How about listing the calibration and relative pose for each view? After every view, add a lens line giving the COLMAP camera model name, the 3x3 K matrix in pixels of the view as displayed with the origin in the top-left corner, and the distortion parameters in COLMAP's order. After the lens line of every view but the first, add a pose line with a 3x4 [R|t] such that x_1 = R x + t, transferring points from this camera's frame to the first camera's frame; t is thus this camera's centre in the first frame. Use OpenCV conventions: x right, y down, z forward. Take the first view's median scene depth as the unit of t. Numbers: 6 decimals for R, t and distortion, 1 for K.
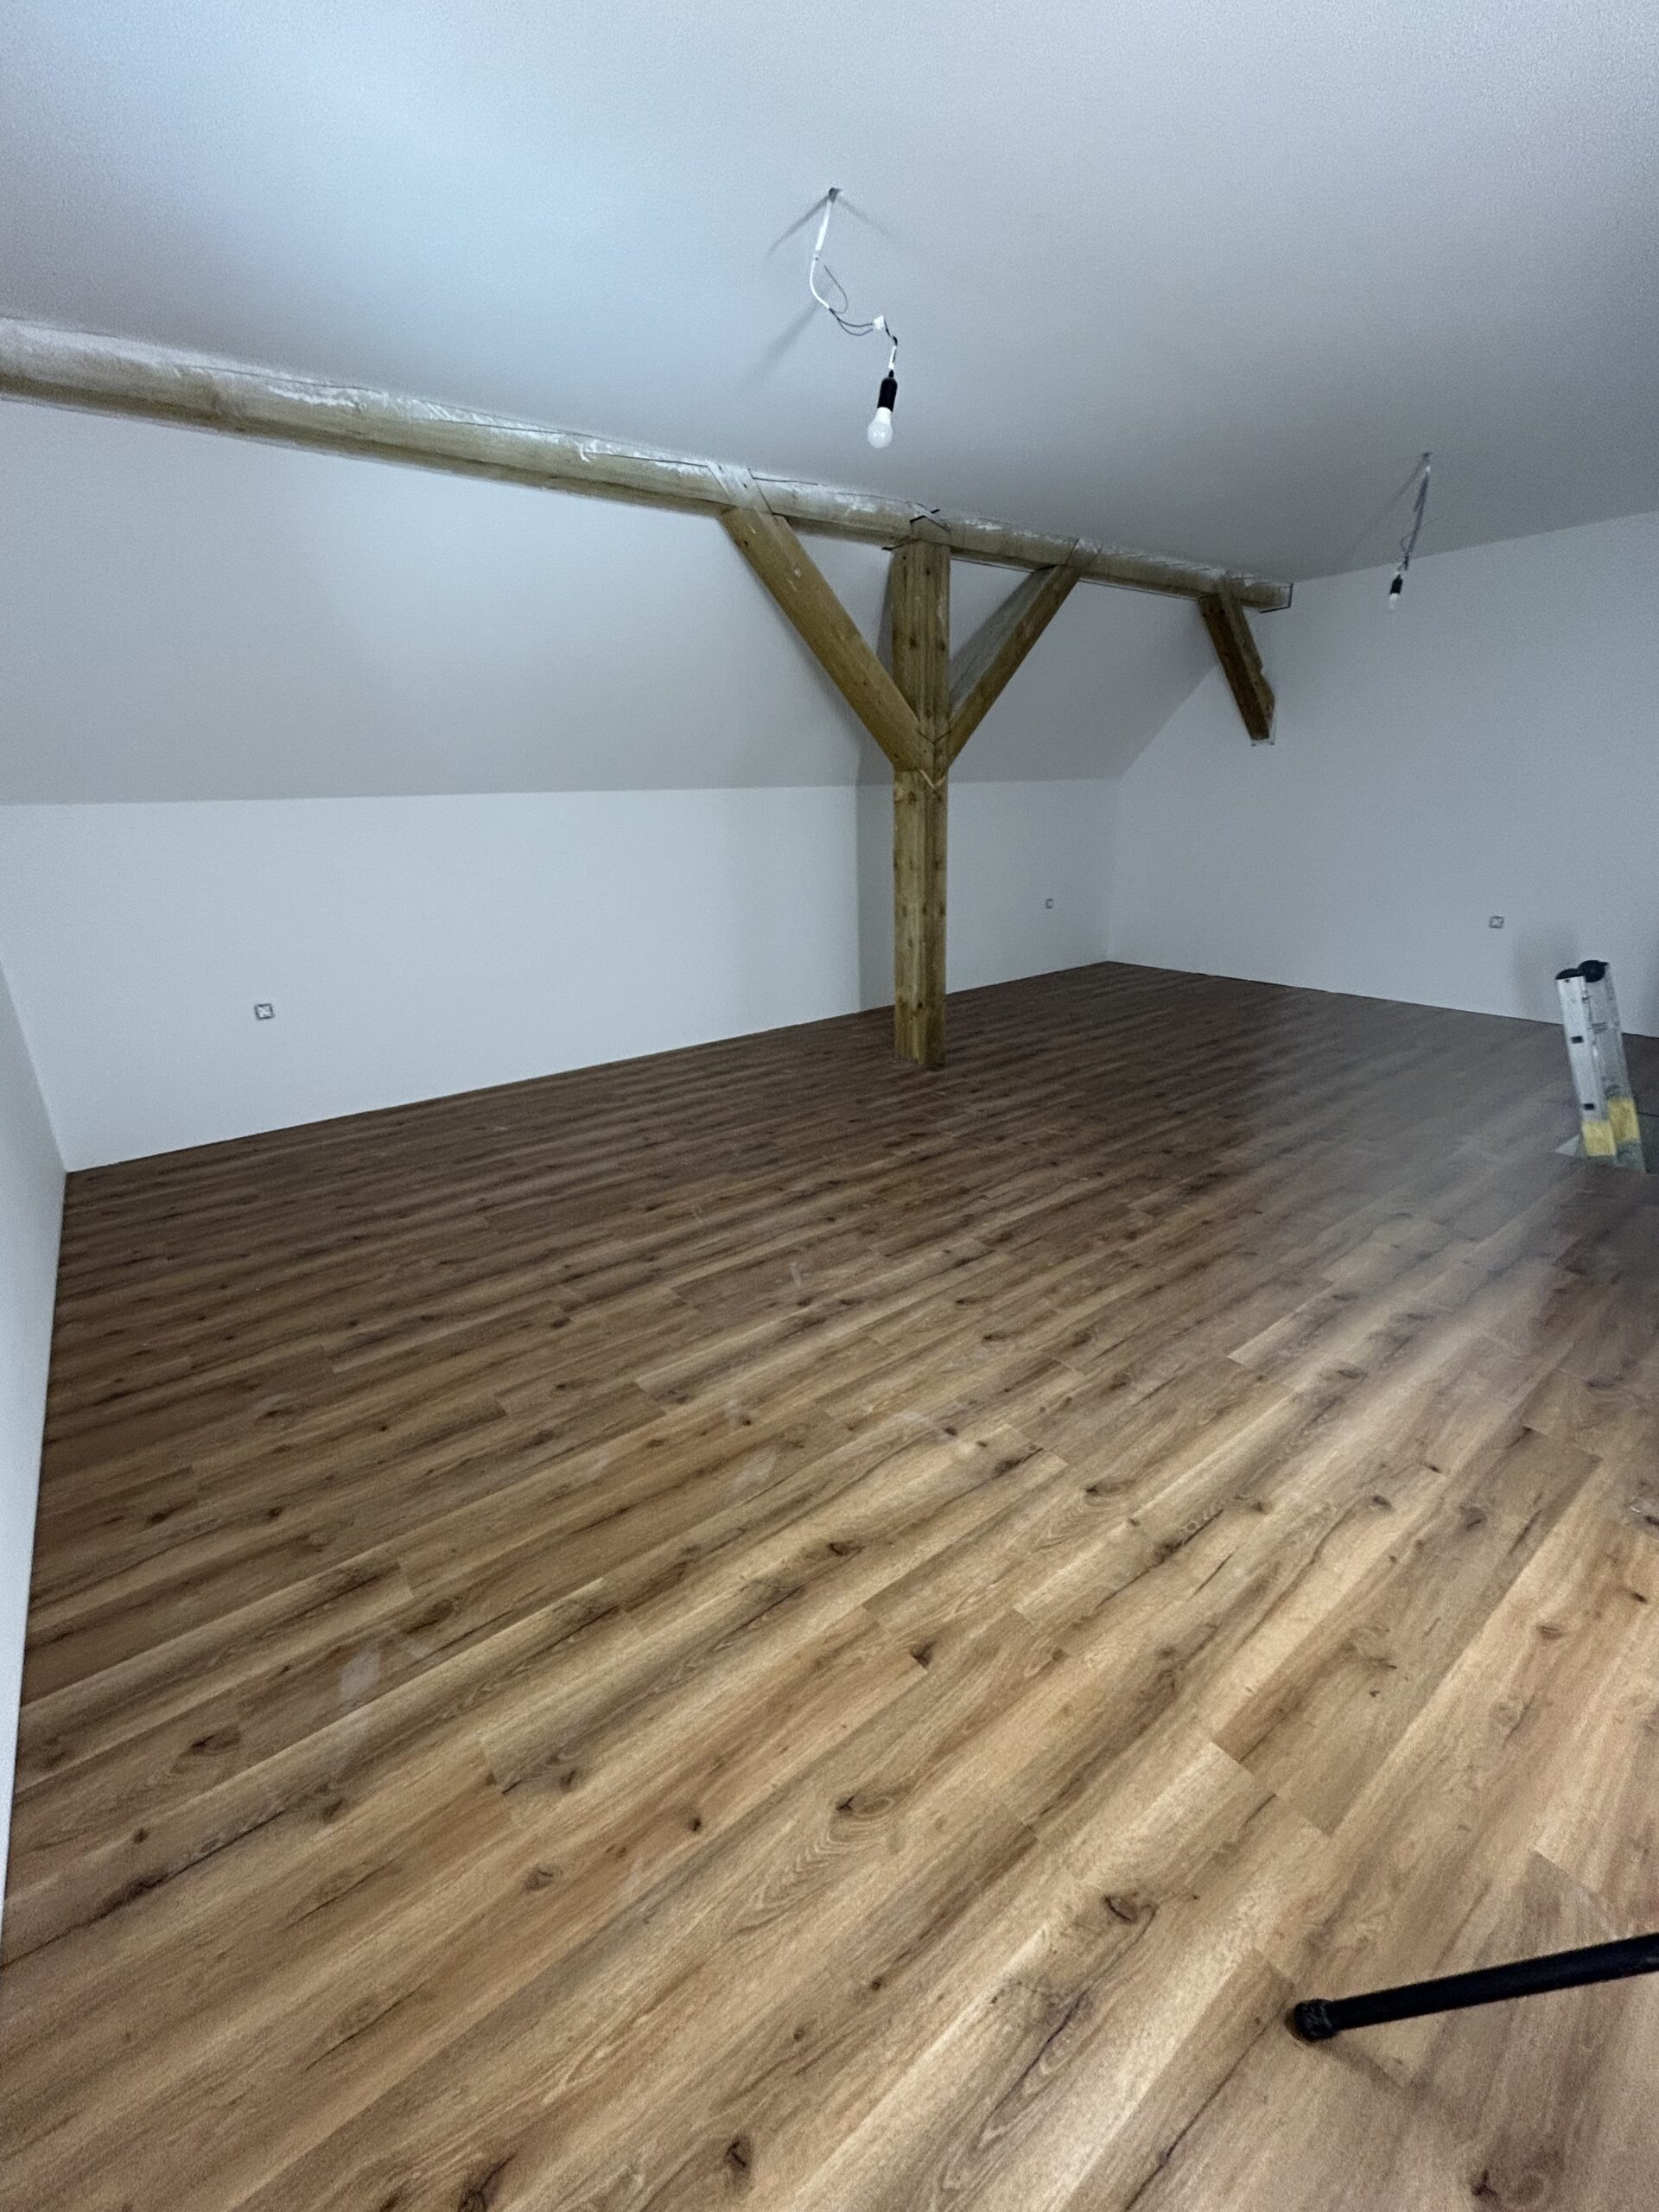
lens RADIAL K [[920.2, 0, 830.1], [0, 920.2, 1097.6], [0, 0, 1]] dist [-0.000379, 0.000503]
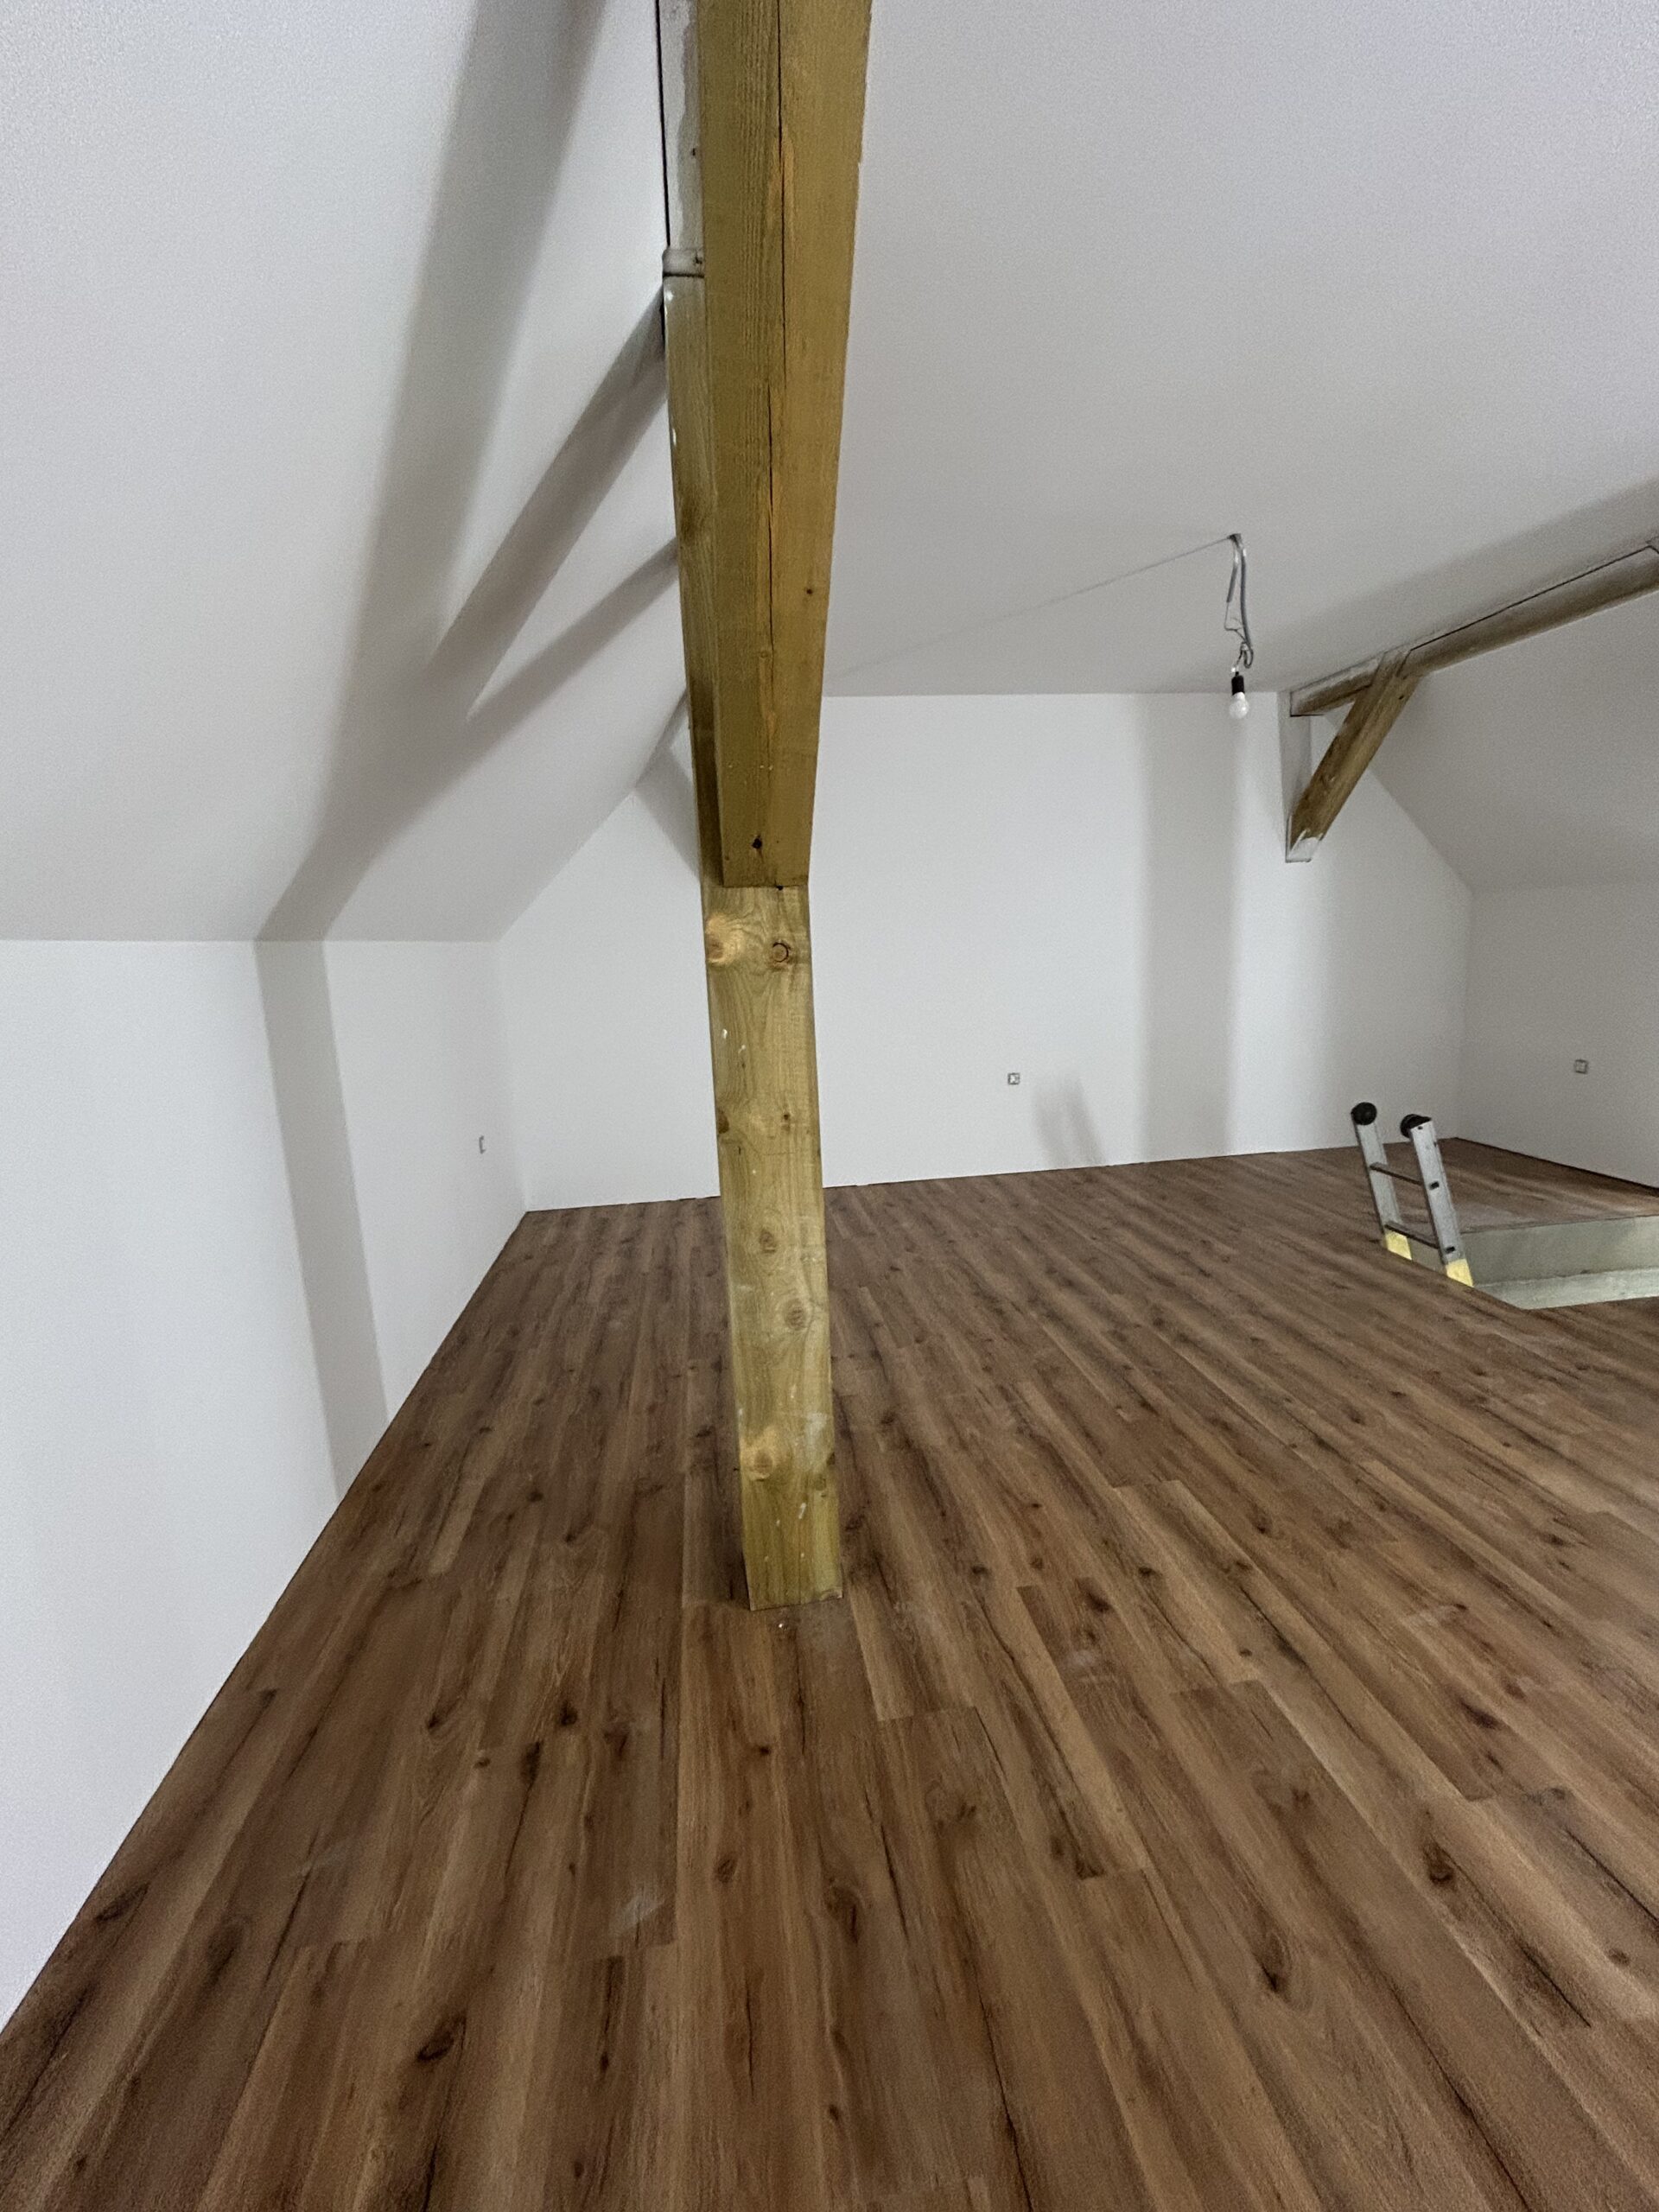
lens RADIAL K [[920.2, 0, 830.1], [0, 920.2, 1097.6], [0, 0, 1]] dist [-0.000379, 0.000503]
pose [[0.496282, -0.141471, 0.856557, -0.234861], [0.302337, 0.953036, -0.017766, -0.257499], [-0.813816, 0.267786, 0.515746, 0.802576]]
